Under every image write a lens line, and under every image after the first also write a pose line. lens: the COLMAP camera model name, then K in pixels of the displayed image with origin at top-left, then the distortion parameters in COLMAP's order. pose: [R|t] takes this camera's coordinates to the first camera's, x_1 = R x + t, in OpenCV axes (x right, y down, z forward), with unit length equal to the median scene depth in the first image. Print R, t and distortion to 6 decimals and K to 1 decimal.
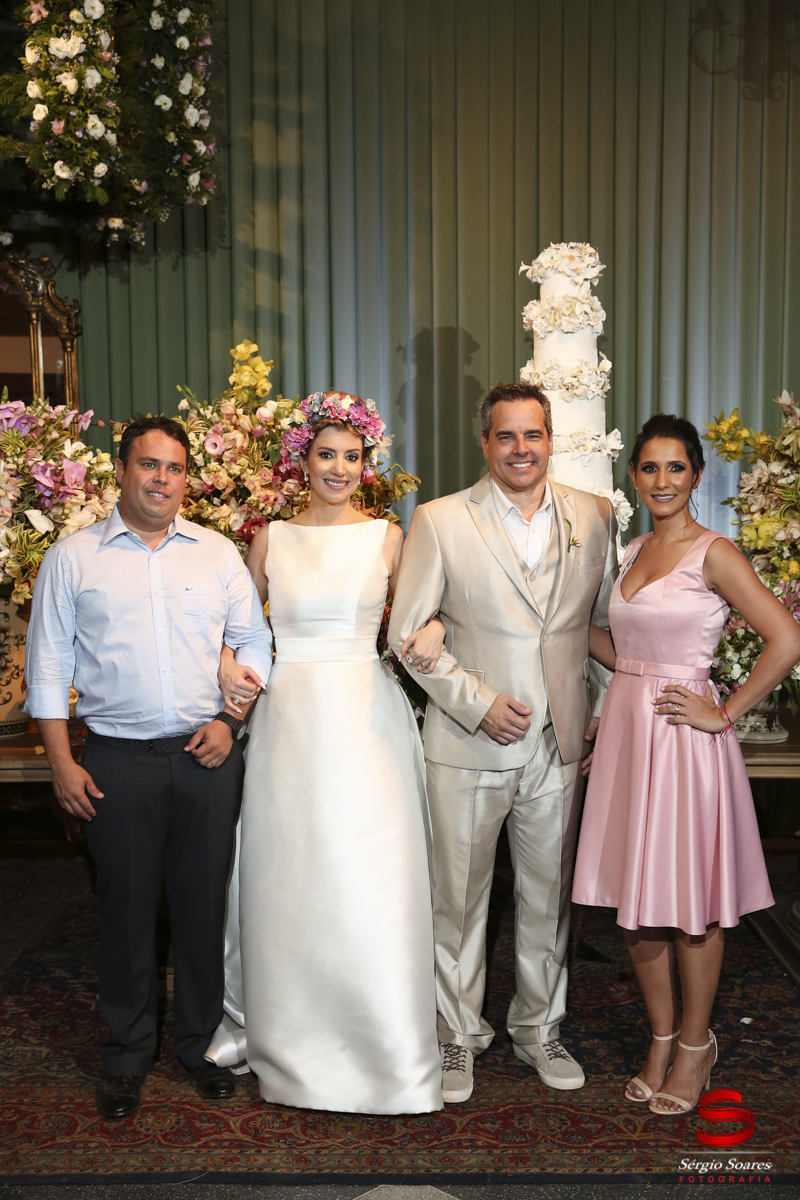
lens RADIAL K [[1345.7, 0, 407.5], [0, 1345.7, 606.8], [0, 0, 1]] dist [0.049689, 0.000000]
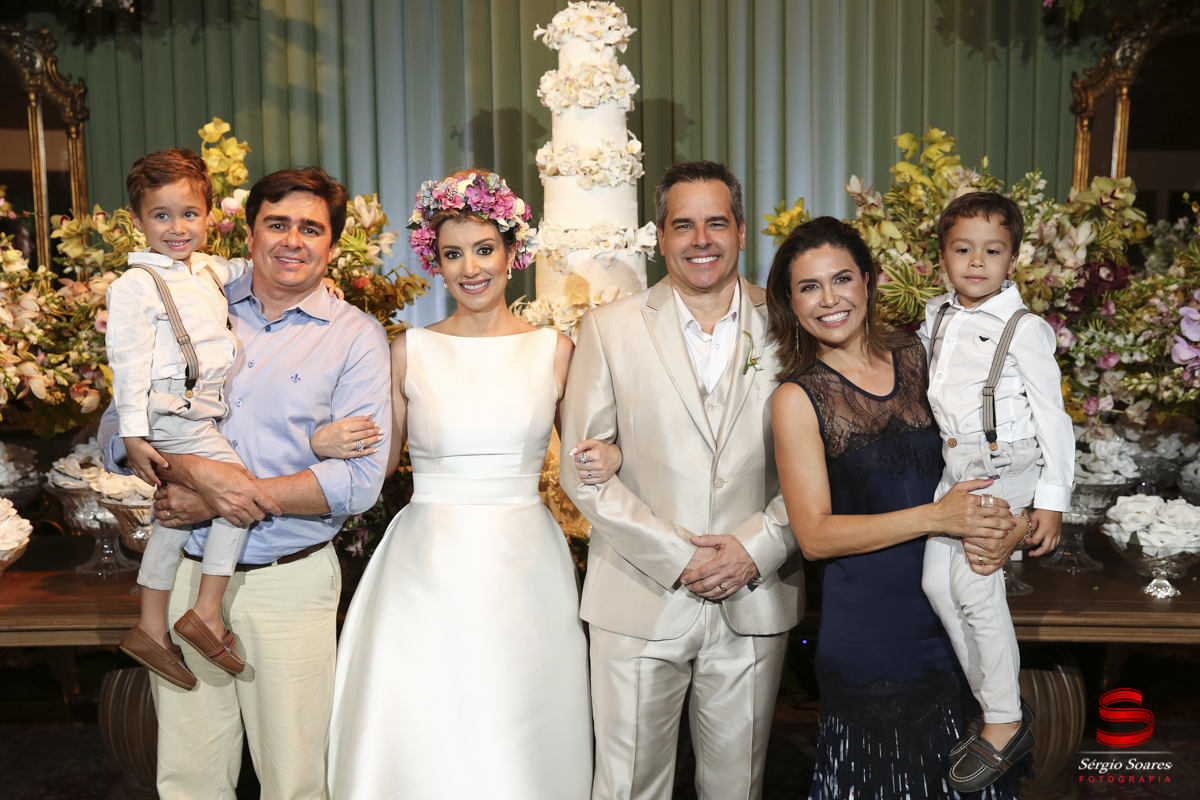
lens RADIAL K [[1431.1, 0, 598.2], [0, 1431.1, 404.9], [0, 0, 1]] dist [0.077172, 0.000000]
pose [[0.999878, -0.002876, -0.015336, 0.134787], [0.002677, 0.999912, -0.013003, -0.005401], [0.015372, 0.012960, 0.999798, 0.101352]]
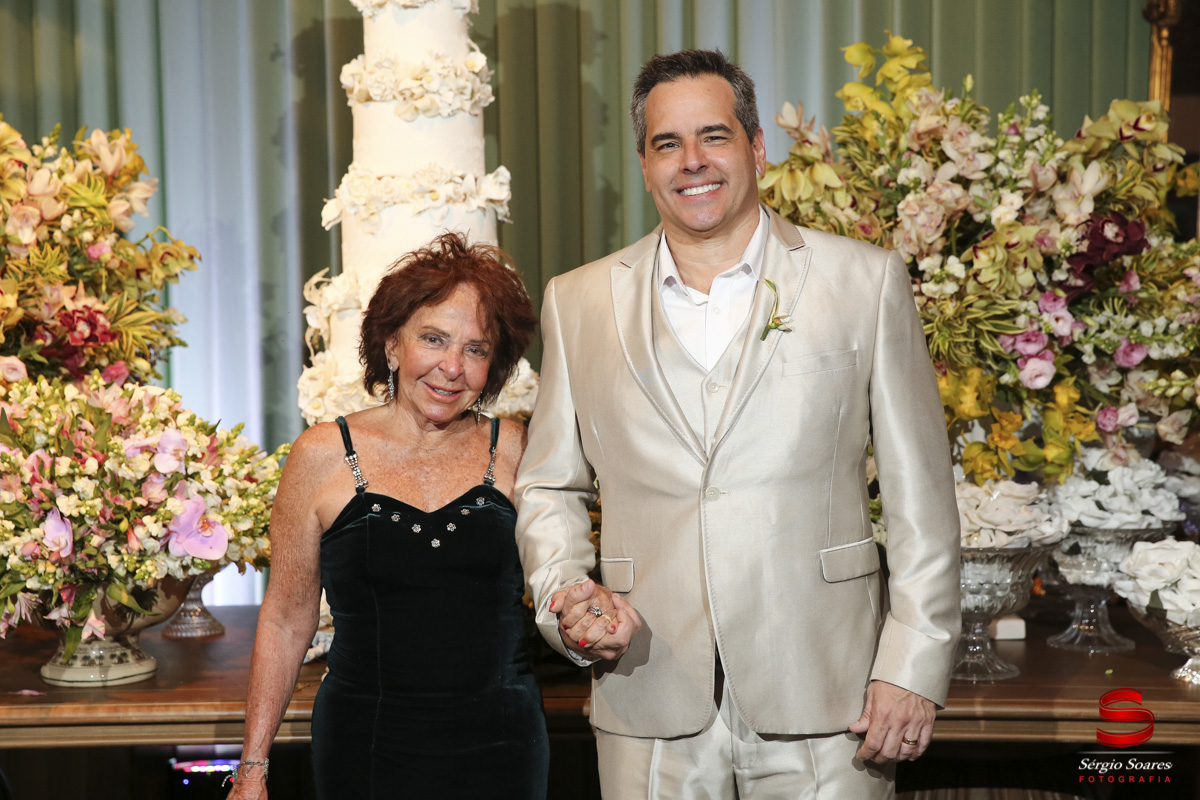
lens RADIAL K [[2105.2, 0, 589.9], [0, 2105.2, 404.1], [0, 0, 1]] dist [0.209775, 0.000000]
pose [[0.999802, -0.005307, -0.019204, 0.211408], [0.004416, 0.998925, -0.046137, 0.019471], [0.019428, 0.046043, 0.998751, 0.052558]]
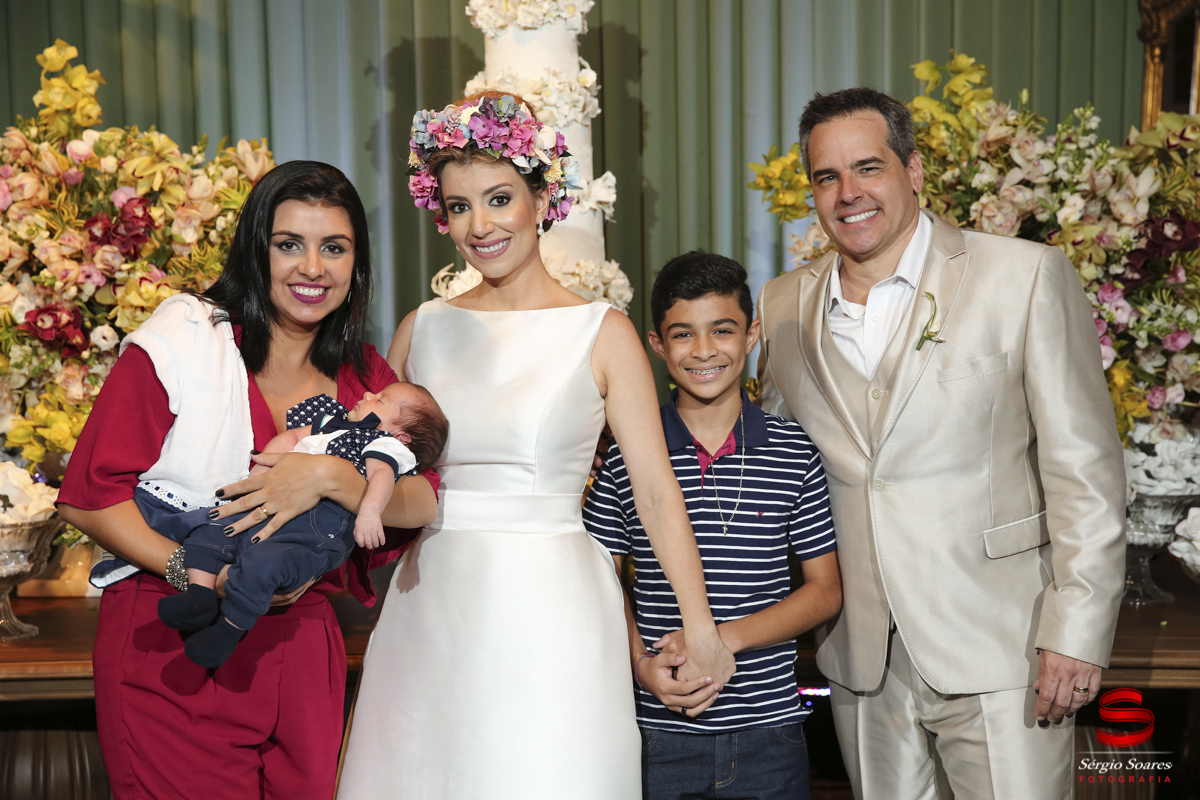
lens RADIAL K [[1813.1, 0, 594.8], [0, 1813.1, 407.6], [0, 0, 1]] dist [0.153225, 0.000000]
pose [[0.999966, -0.007650, 0.003063, 0.143579], [0.007725, 0.999656, -0.025062, 0.009682], [-0.002870, 0.025085, 0.999681, 0.086894]]
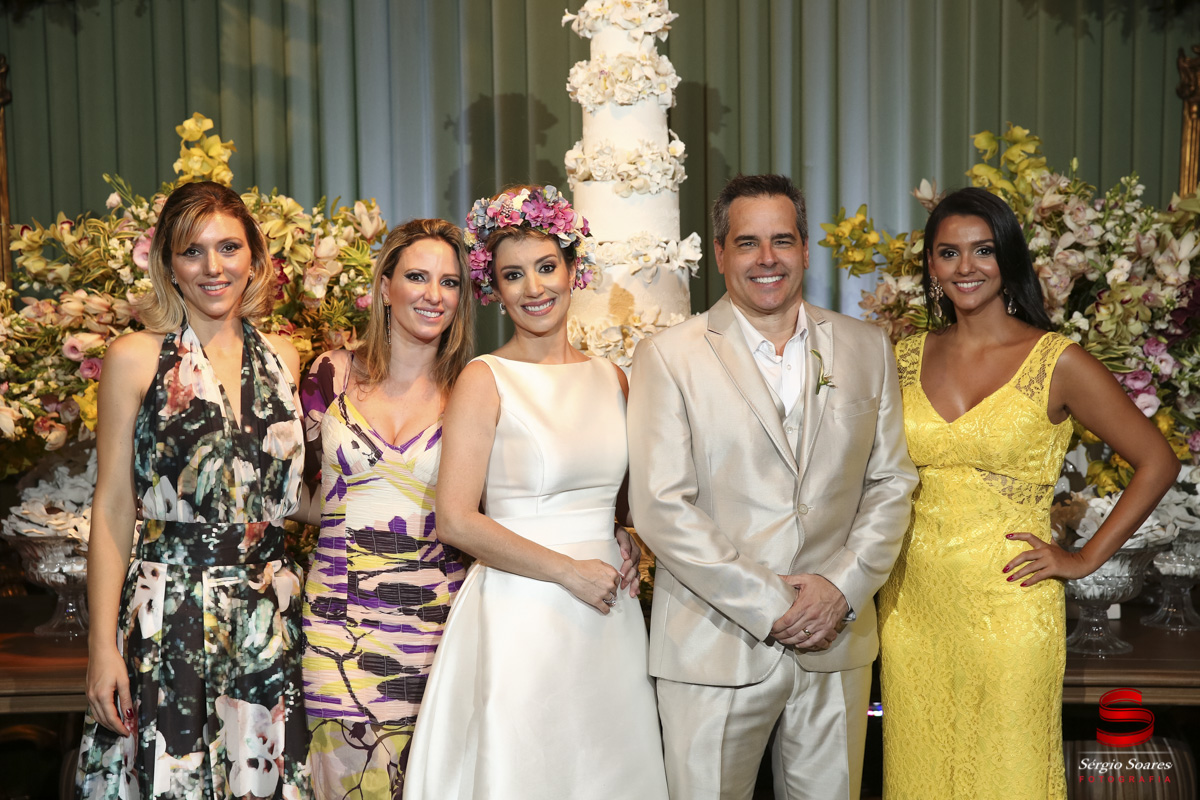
lens RADIAL K [[1872.7, 0, 598.2], [0, 1872.7, 412.5], [0, 0, 1]] dist [0.172238, 0.000000]
pose [[0.999992, -0.004025, 0.000147, 0.100645], [0.004028, 0.999459, -0.032636, 0.001125], [-0.000015, 0.032636, 0.999467, -0.034077]]
